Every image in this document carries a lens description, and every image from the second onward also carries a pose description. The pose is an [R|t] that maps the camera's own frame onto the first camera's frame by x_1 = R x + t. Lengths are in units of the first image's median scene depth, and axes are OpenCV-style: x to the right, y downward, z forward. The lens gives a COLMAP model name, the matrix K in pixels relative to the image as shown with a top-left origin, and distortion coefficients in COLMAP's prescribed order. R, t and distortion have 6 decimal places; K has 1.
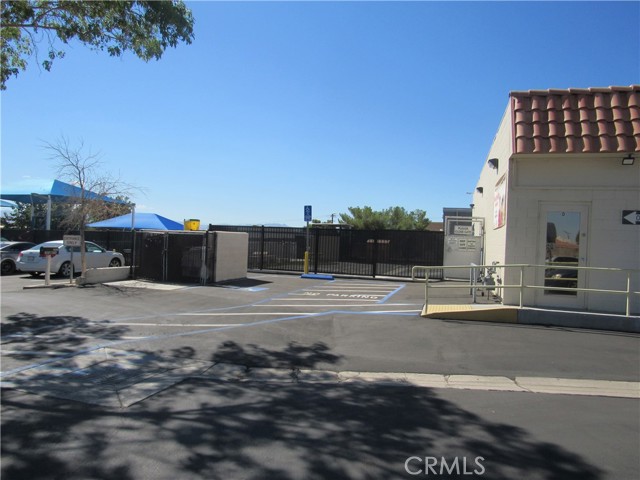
lens RADIAL K [[462.5, 0, 320.0], [0, 462.5, 240.0], [0, 0, 1]] dist [-0.034771, 0.003245]
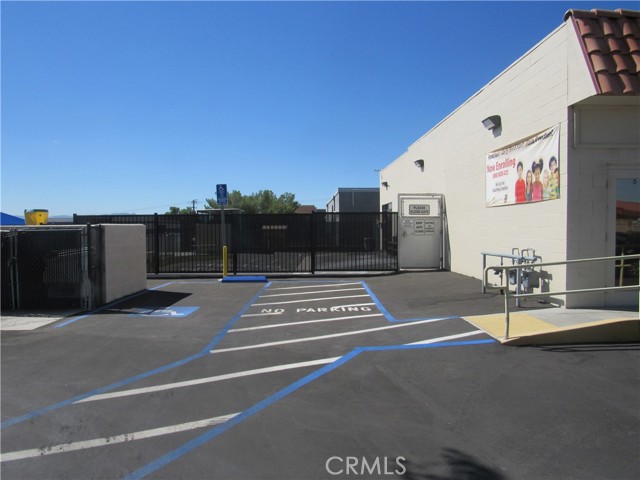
lens RADIAL K [[462.5, 0, 320.0], [0, 462.5, 240.0], [0, 0, 1]] dist [-0.034771, 0.003245]
pose [[0.953280, -0.052790, 0.297438, -0.099930], [0.043097, 0.998307, 0.039058, -0.006680], [-0.298997, -0.024415, 0.953942, 0.237409]]
